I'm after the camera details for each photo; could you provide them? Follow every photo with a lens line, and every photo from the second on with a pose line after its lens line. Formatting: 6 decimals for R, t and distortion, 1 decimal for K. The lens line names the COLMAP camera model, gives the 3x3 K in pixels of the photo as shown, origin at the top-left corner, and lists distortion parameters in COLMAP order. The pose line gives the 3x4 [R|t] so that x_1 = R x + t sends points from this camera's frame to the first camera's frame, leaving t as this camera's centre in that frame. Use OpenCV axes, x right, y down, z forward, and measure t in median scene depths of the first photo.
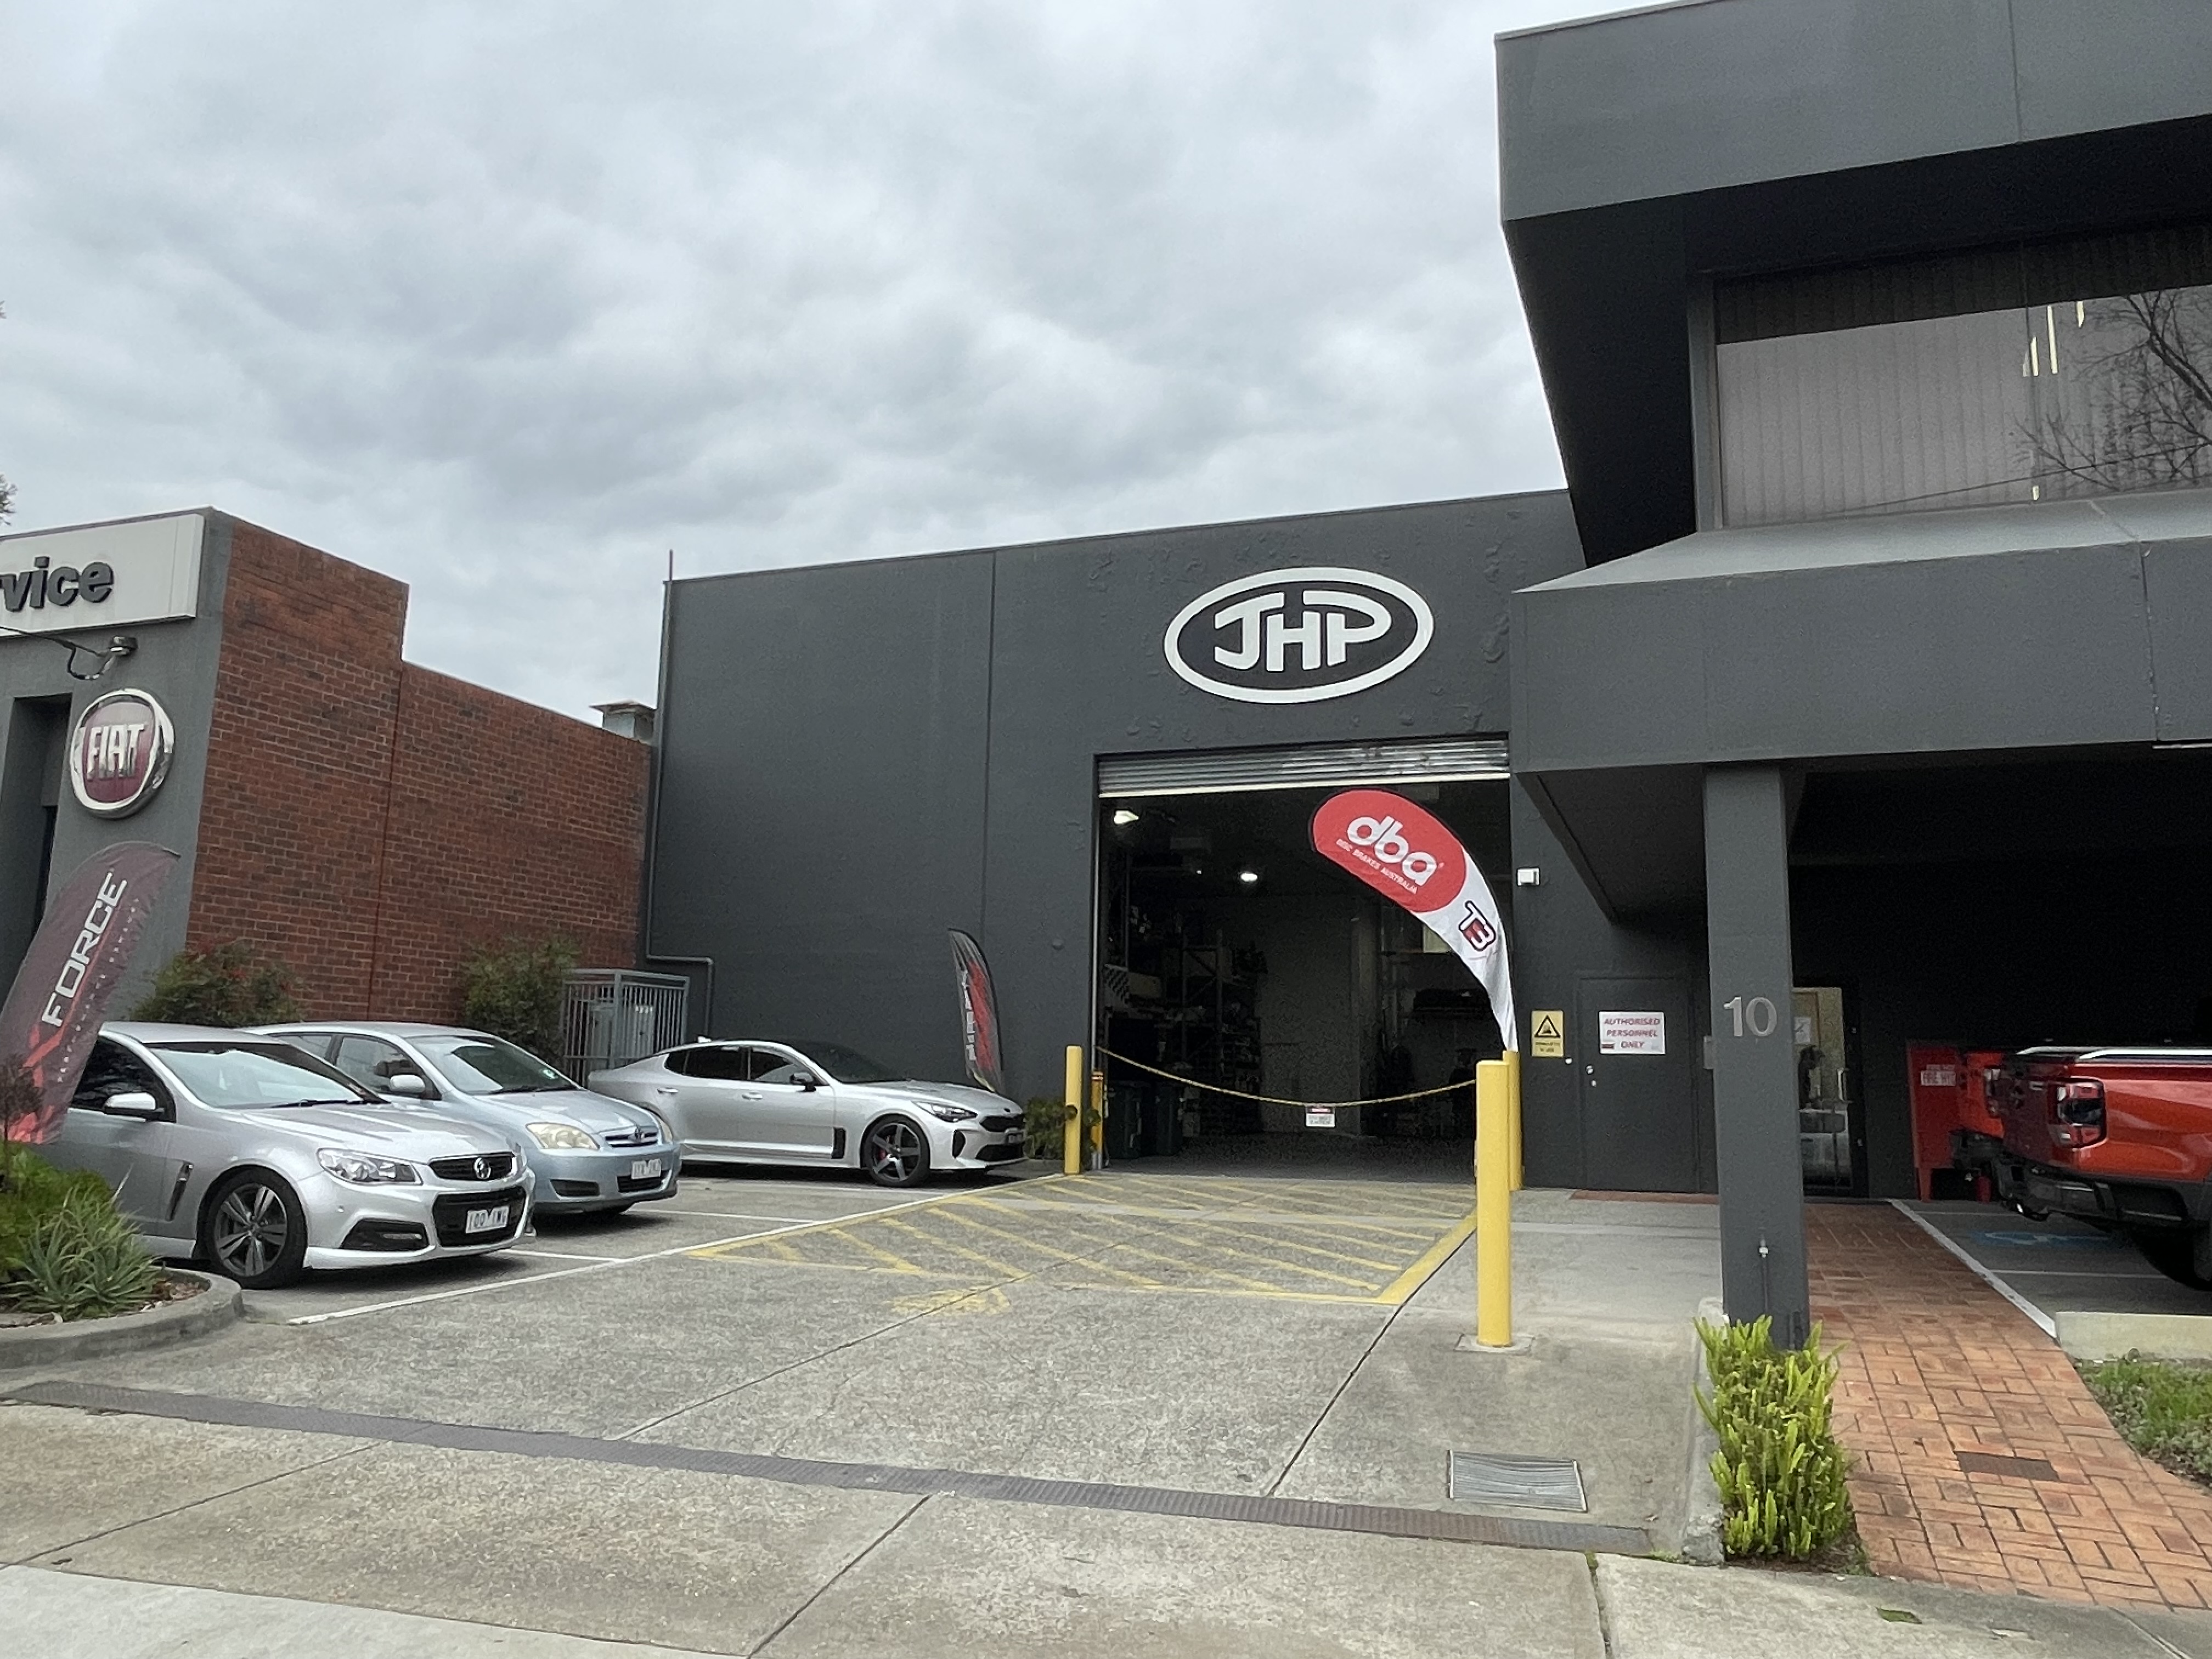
lens RADIAL K [[1662.5, 0, 1130.2], [0, 1662.5, 803.9], [0, 0, 1]] dist [0.042469, -0.075465]
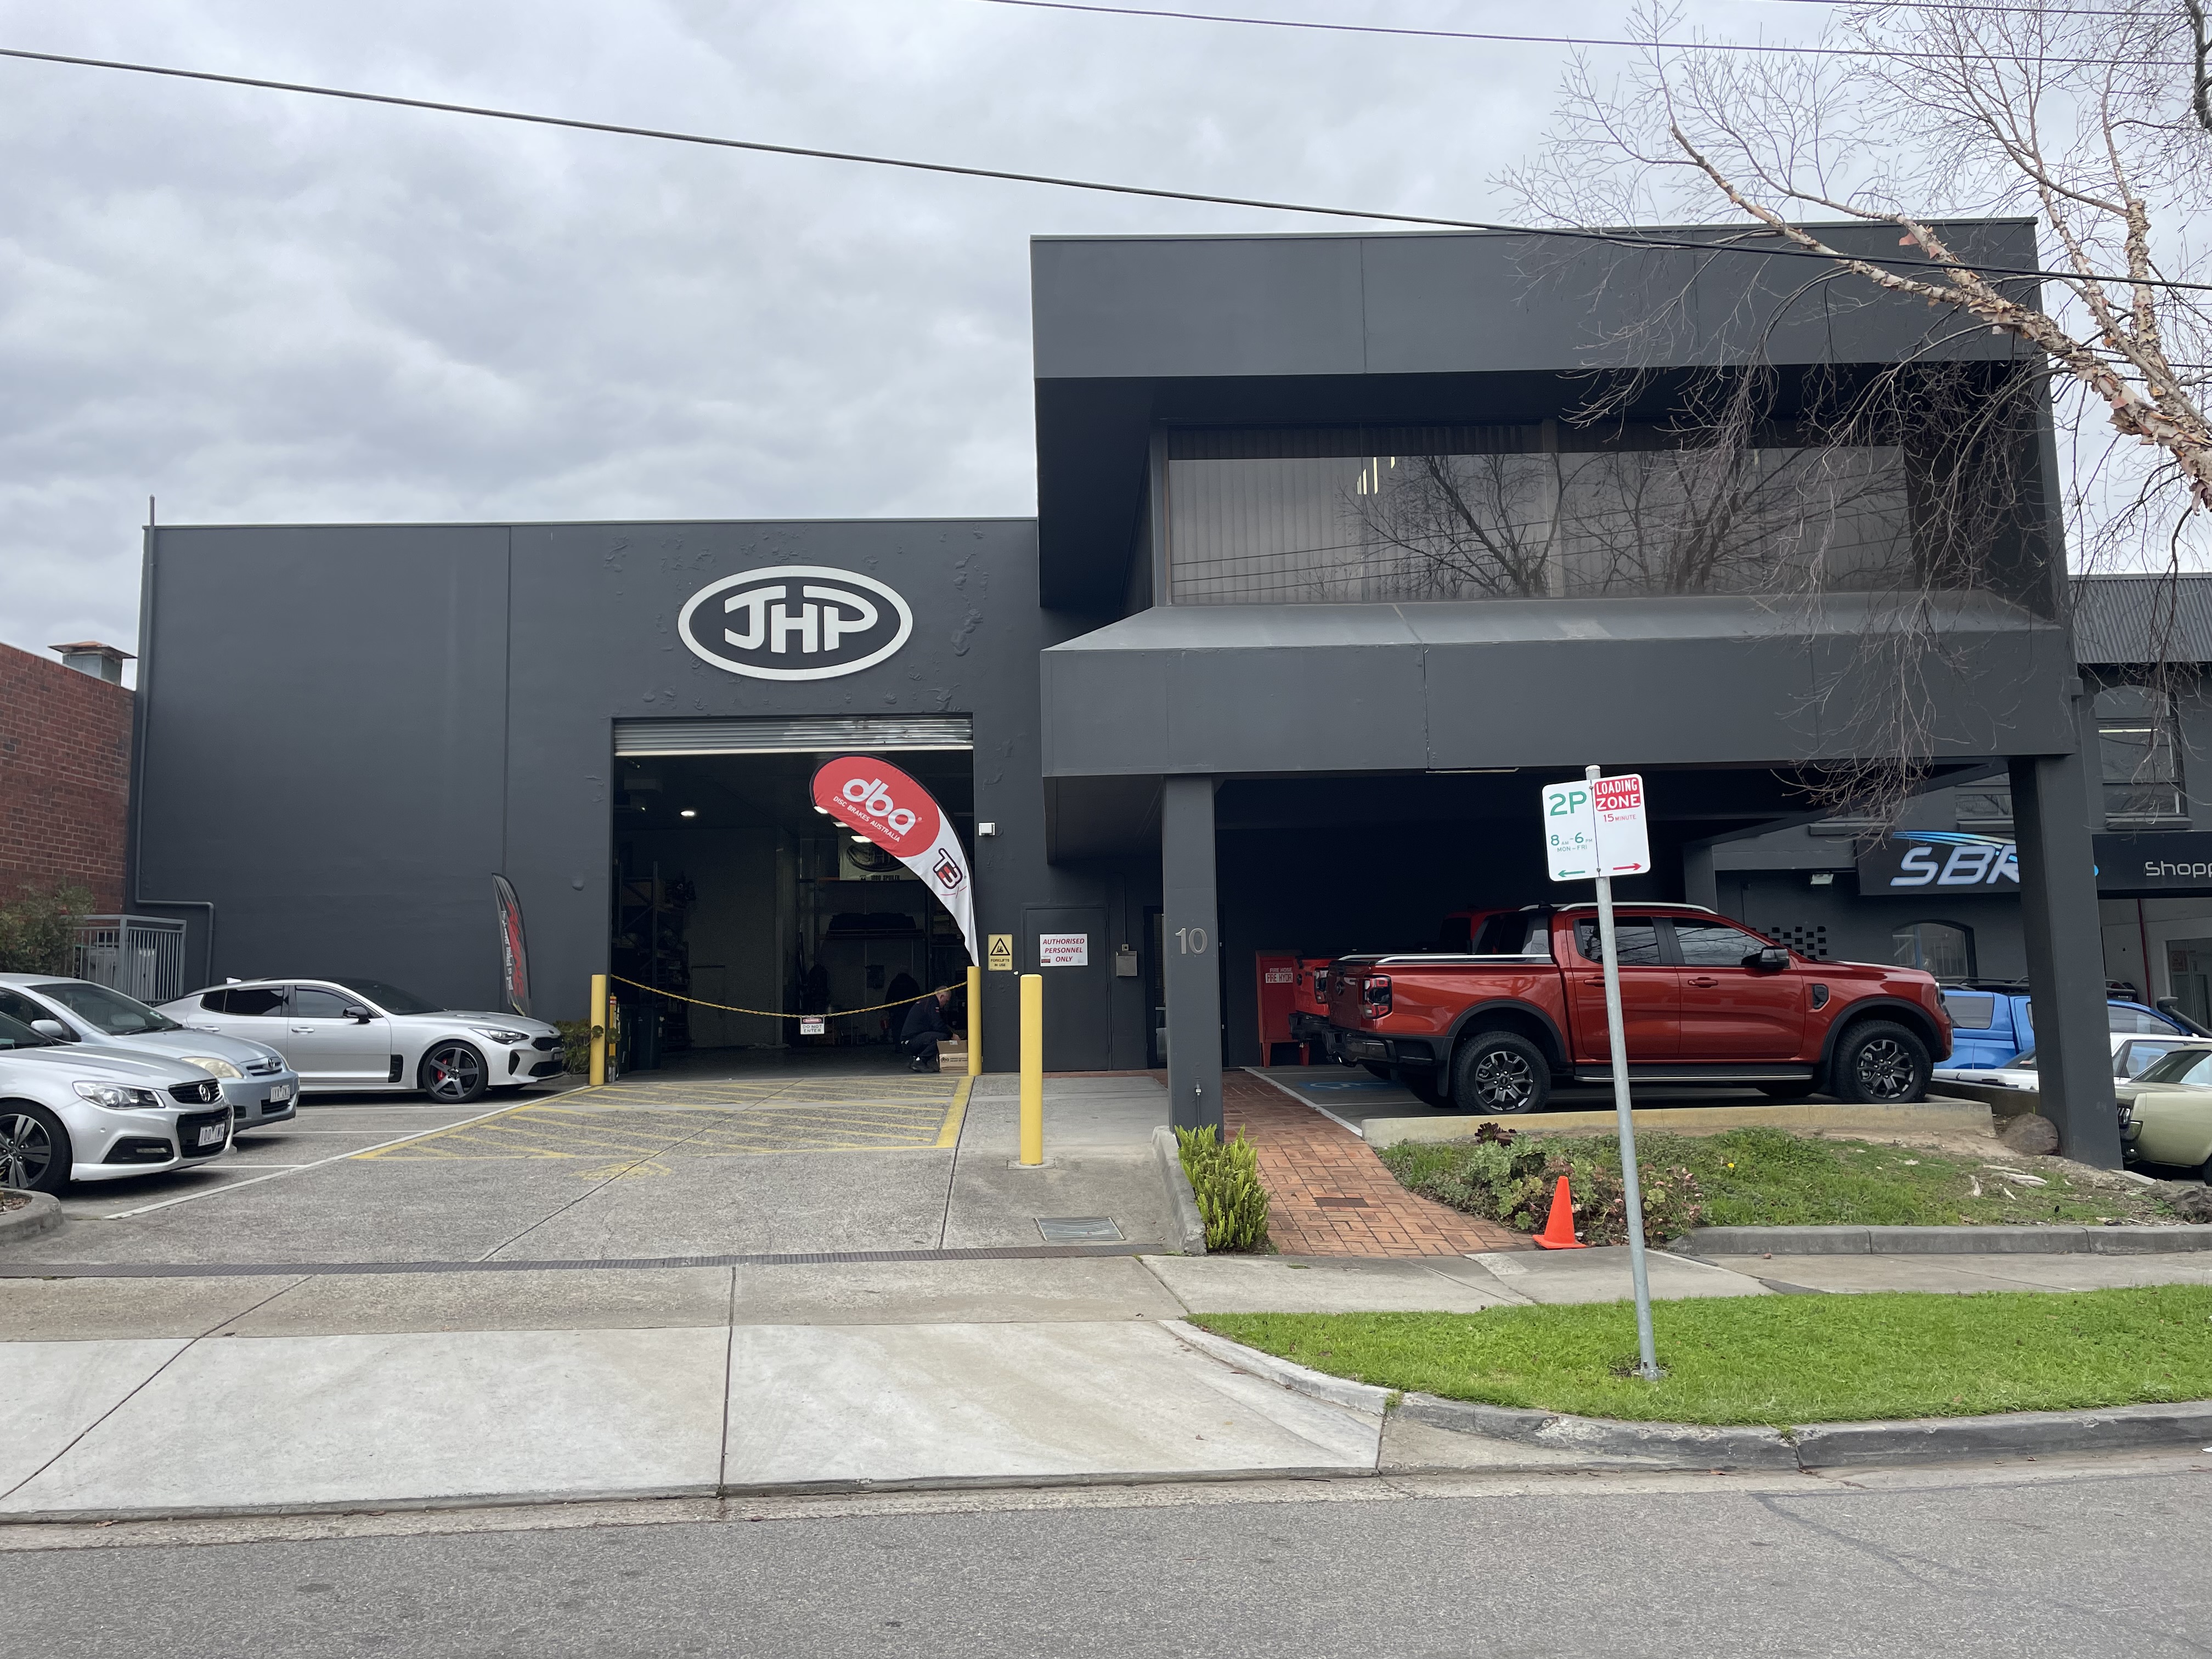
lens RADIAL K [[1662.5, 0, 1096.5], [0, 1662.5, 795.3], [0, 0, 1]] dist [0.042469, -0.075465]
pose [[0.934237, 0.007387, 0.356577, -0.131852], [-0.023301, 0.998914, 0.040357, -0.034336], [-0.355891, -0.046012, 0.933394, -0.199750]]
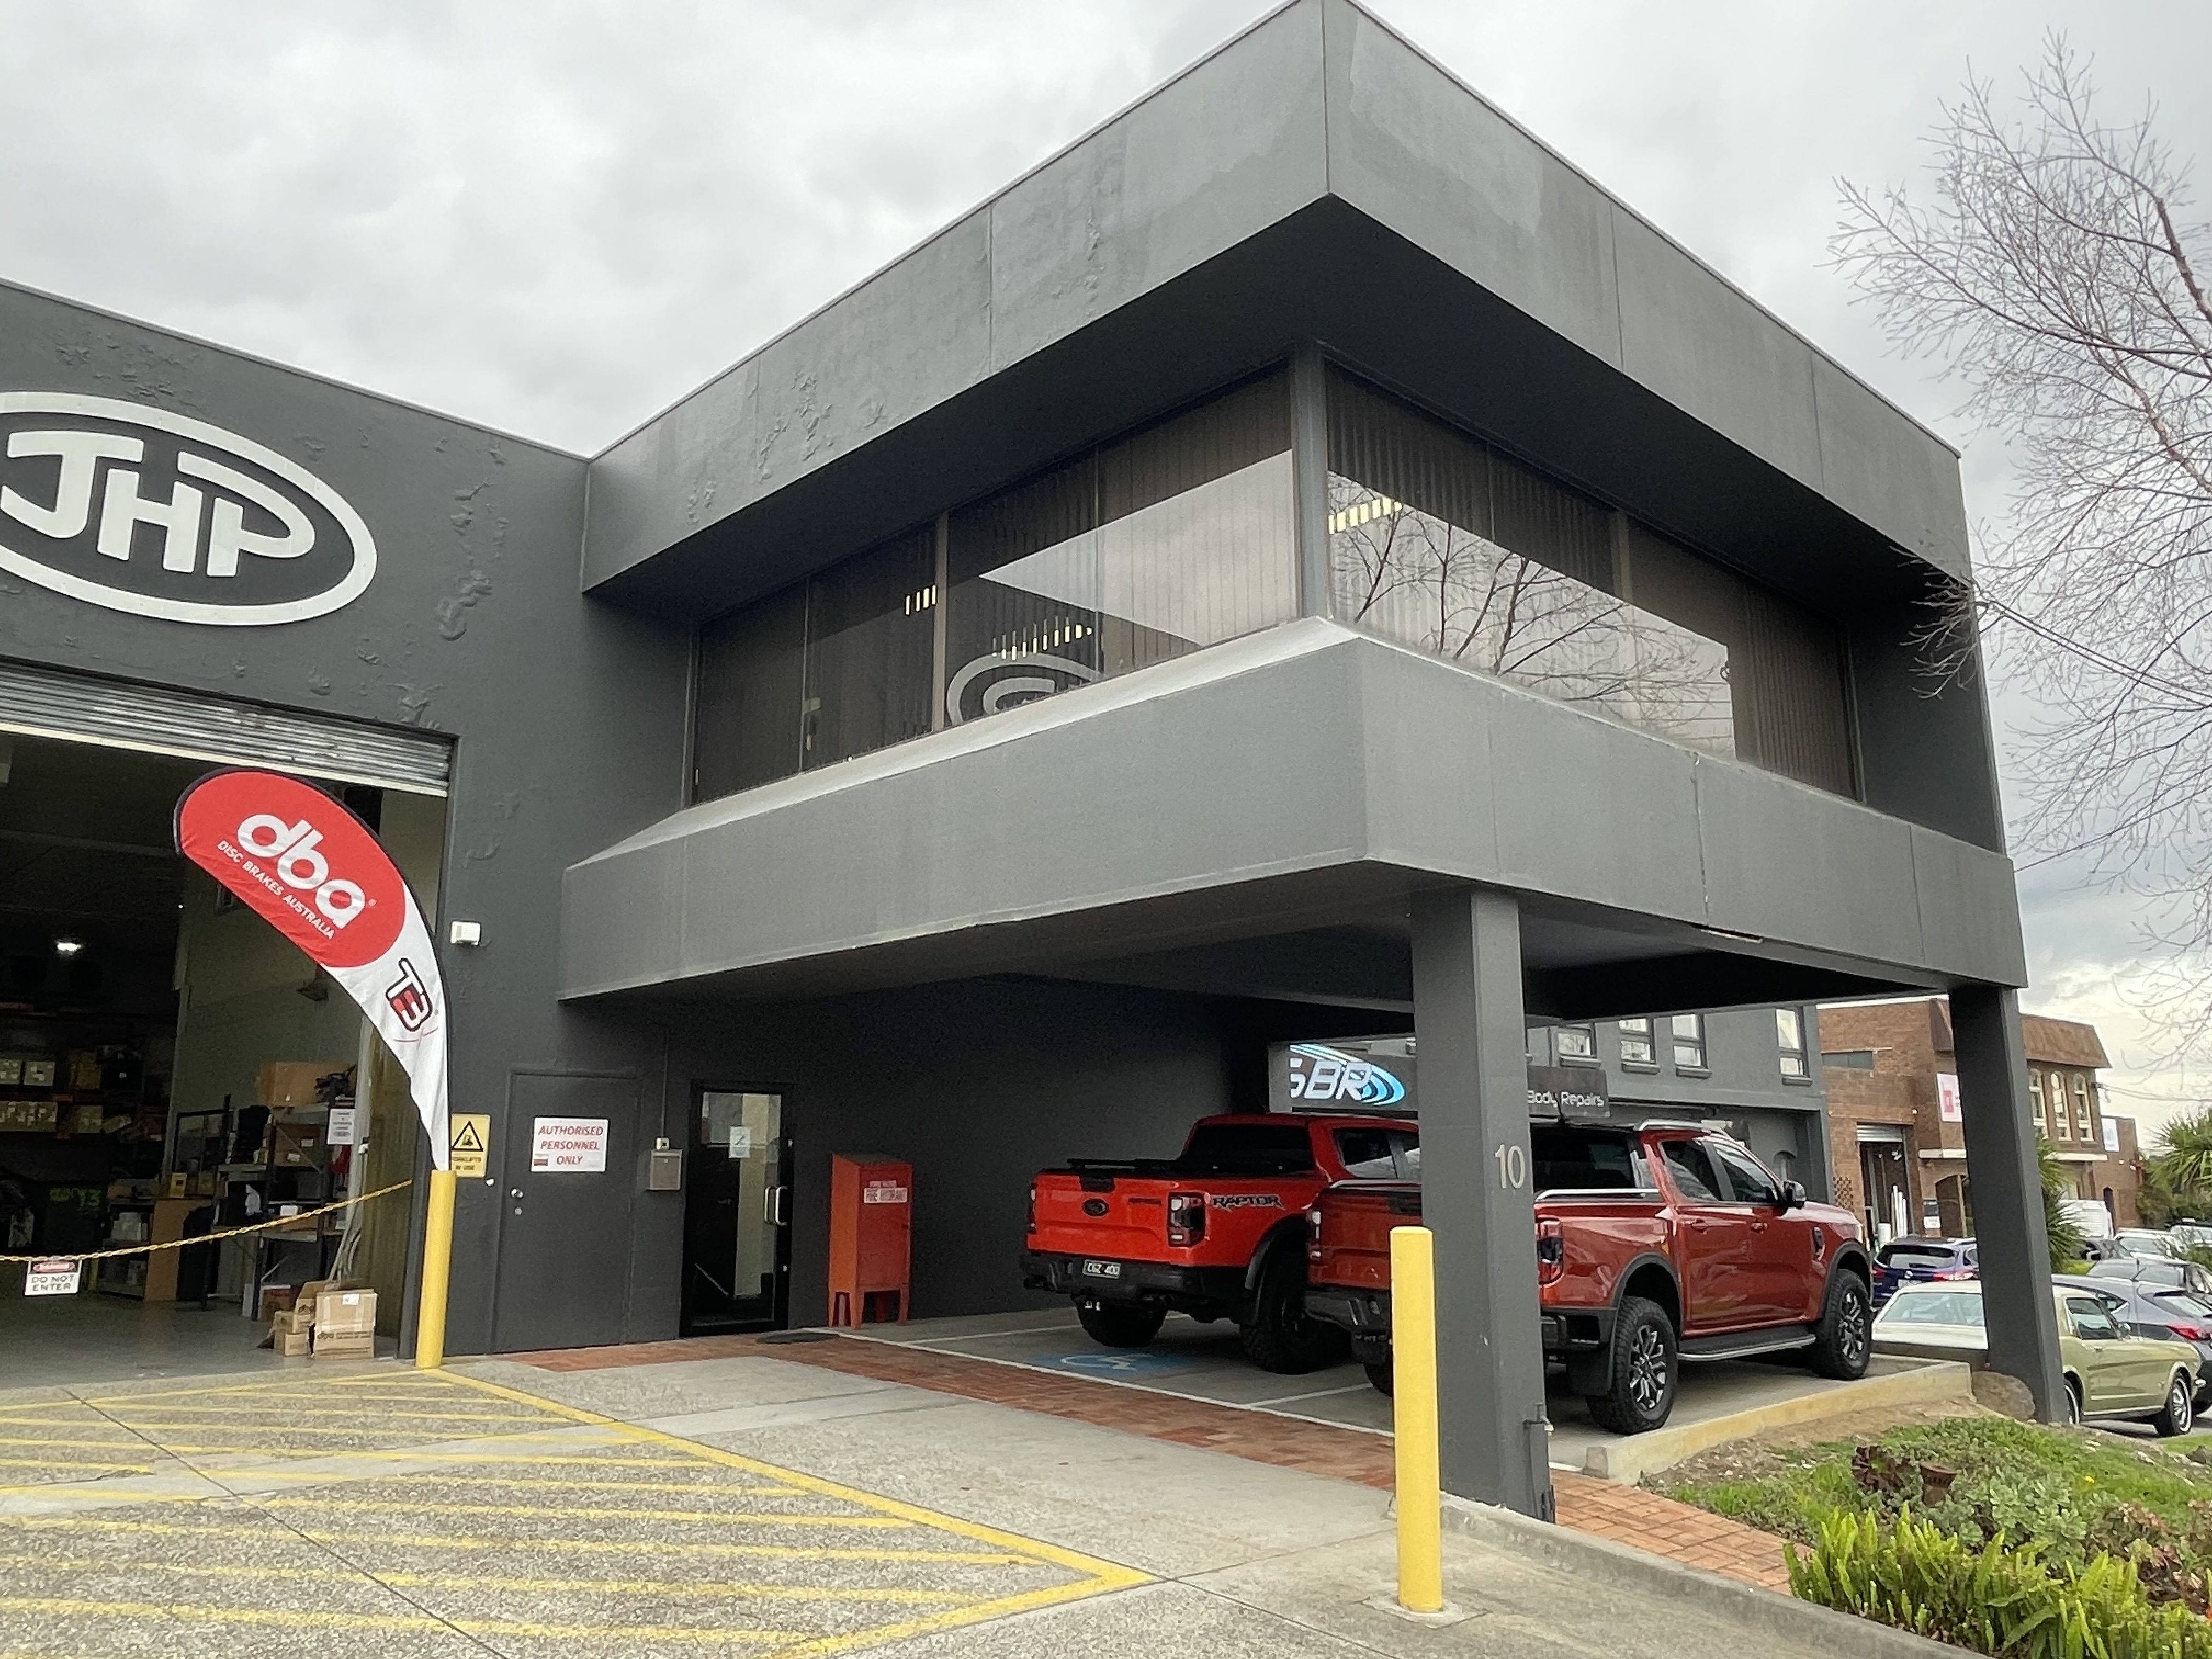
lens RADIAL K [[1662.5, 0, 1116.7], [0, 1662.5, 807.7], [0, 0, 1]] dist [0.042469, -0.075465]
pose [[0.457633, 0.173070, 0.872134, -0.291769], [-0.139979, 0.982665, -0.121553, 0.038810], [-0.878053, -0.066454, 0.473927, 0.395722]]
